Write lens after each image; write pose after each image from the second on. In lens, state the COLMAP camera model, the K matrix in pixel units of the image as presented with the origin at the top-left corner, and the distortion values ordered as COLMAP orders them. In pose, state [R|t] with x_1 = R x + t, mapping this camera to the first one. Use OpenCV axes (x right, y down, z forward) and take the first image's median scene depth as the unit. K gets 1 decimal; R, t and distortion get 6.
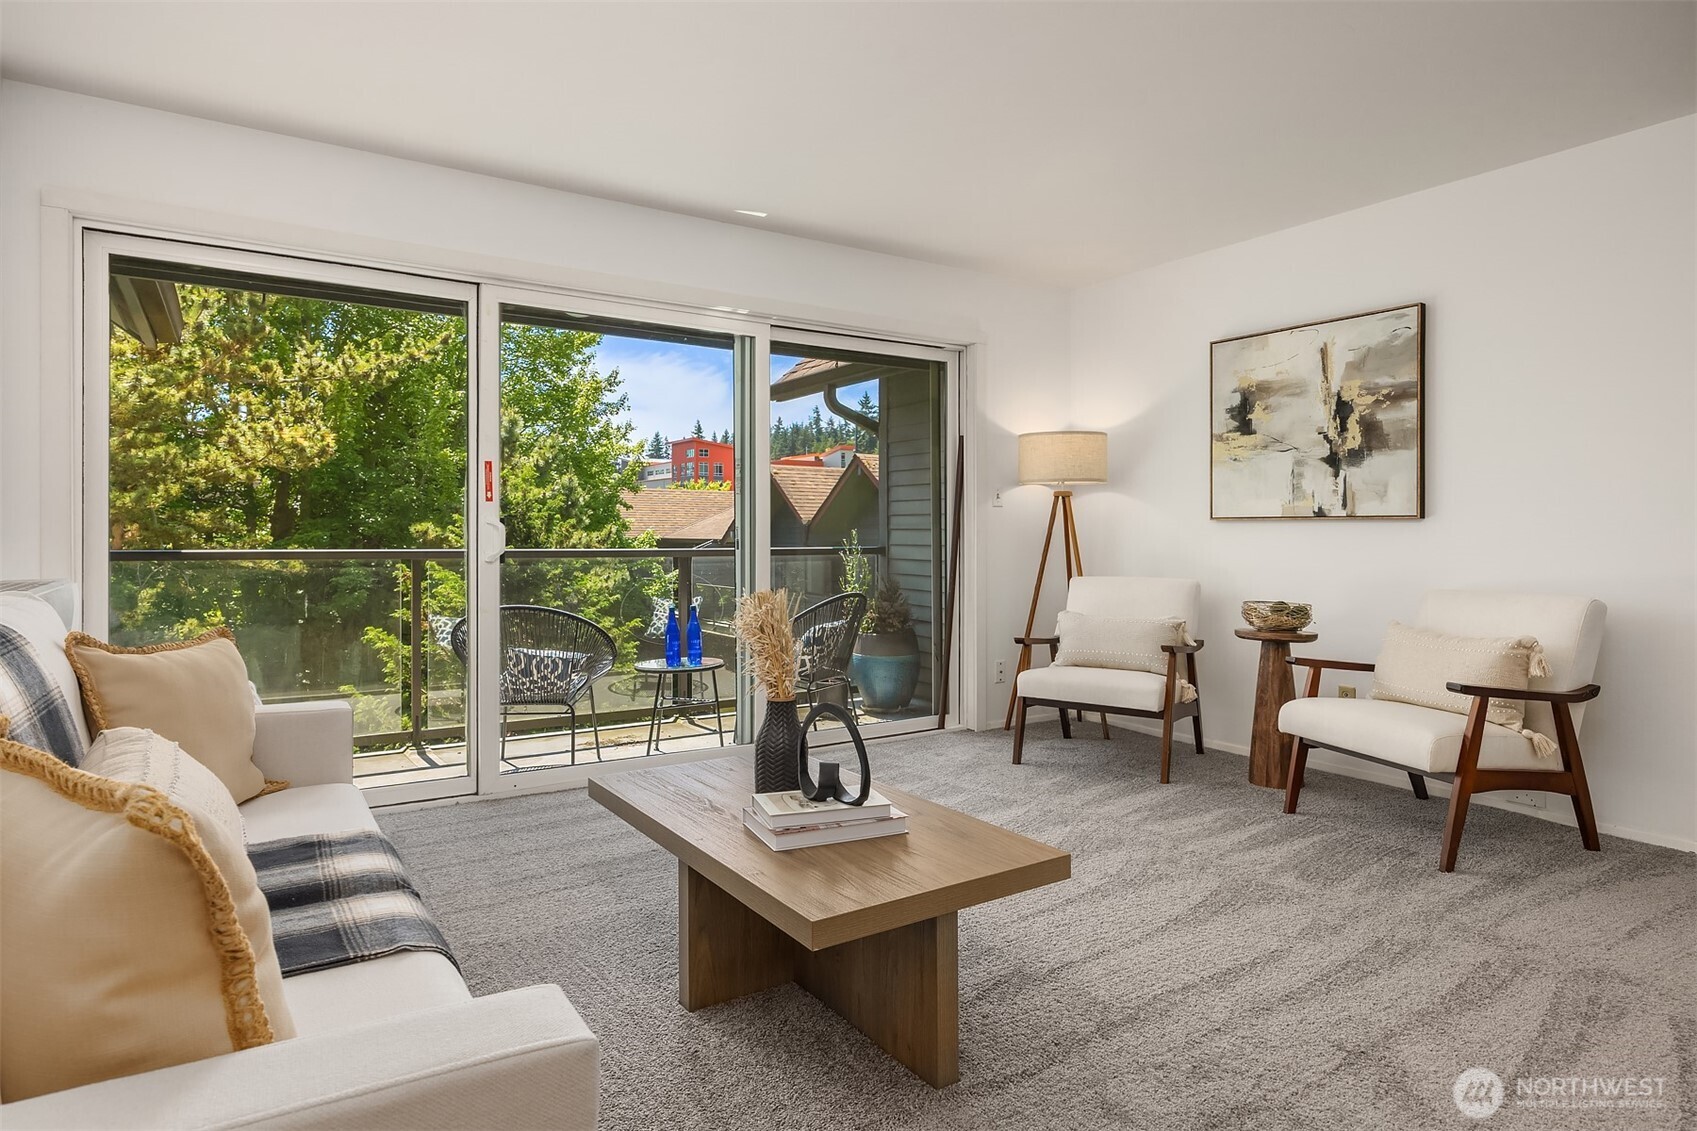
lens RADIAL K [[982.1, 0, 843.2], [0, 982.1, 539.5], [0, 0, 1]] dist [0.002961, -0.001364]
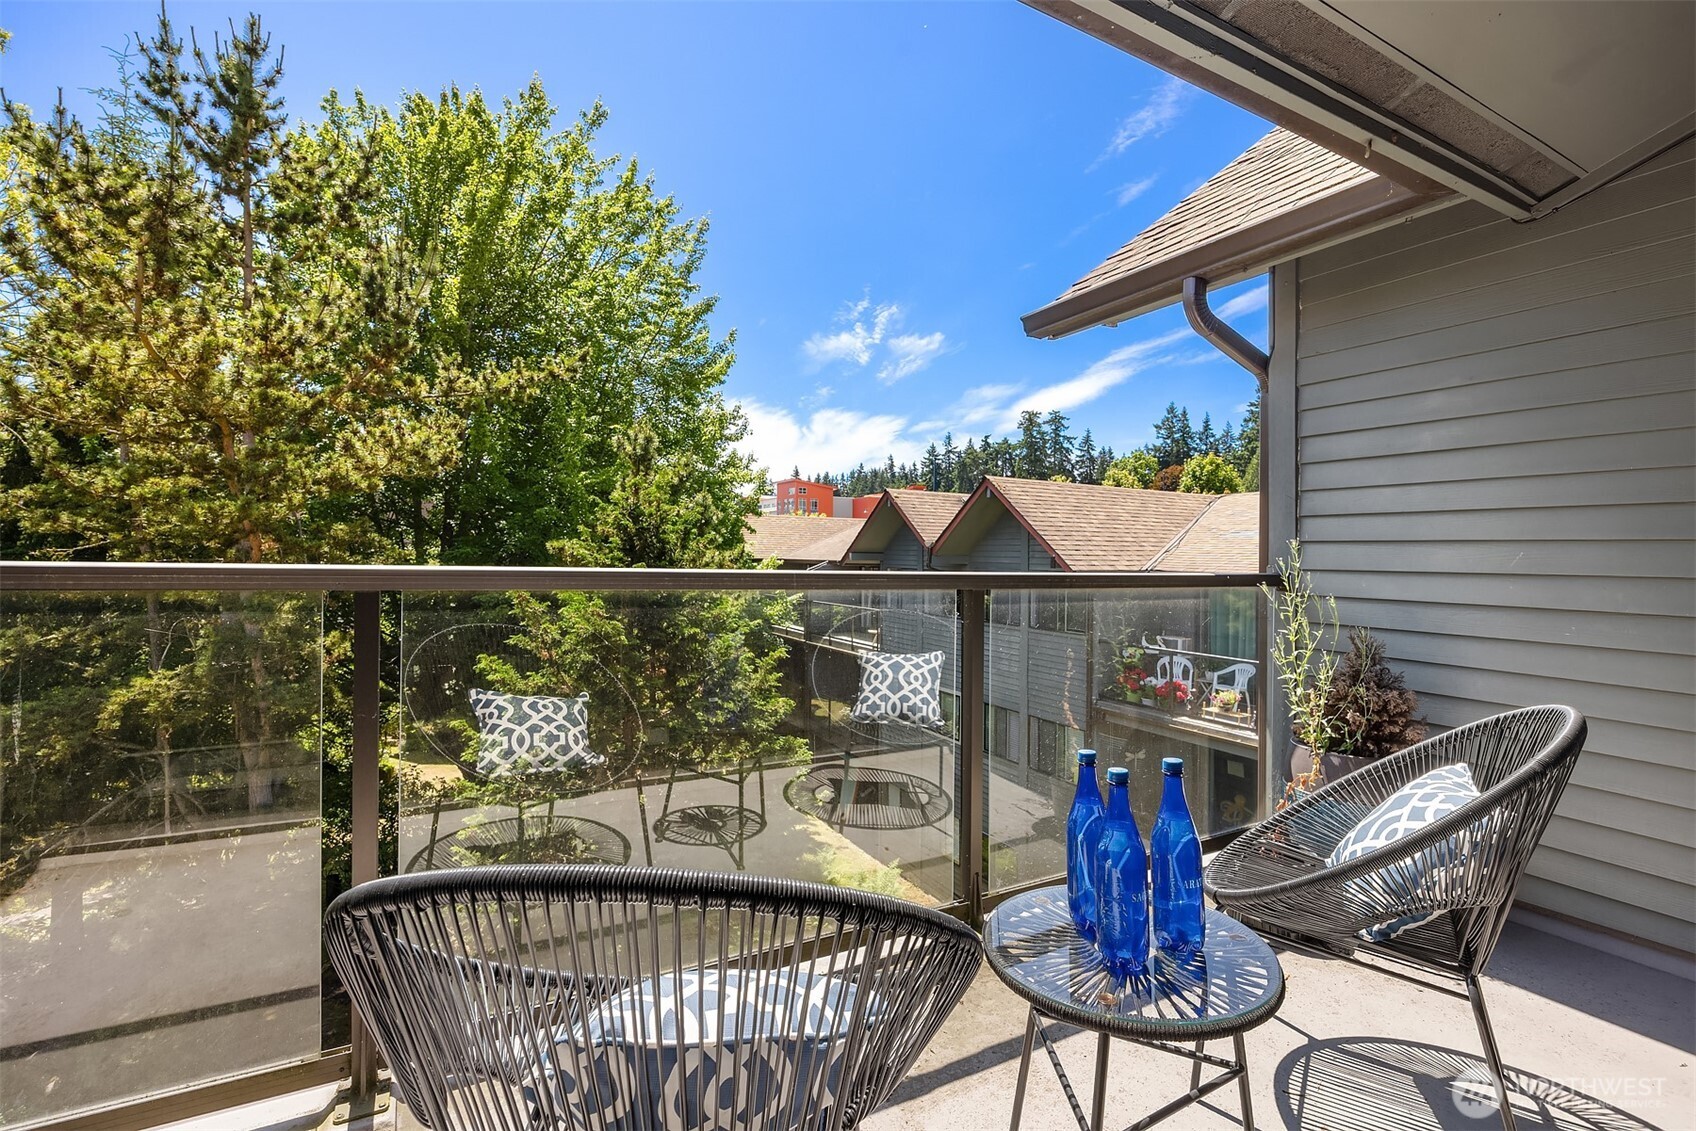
lens RADIAL K [[793.1, 0, 842.3], [0, 793.1, 561.9], [0, 0, 1]] dist [-0.004744, 0.000452]
pose [[0.996099, 0.014161, -0.087099, -0.073410], [-0.014160, 0.999900, 0.000629, 0.001650], [0.087099, 0.000607, 0.996199, 0.230881]]
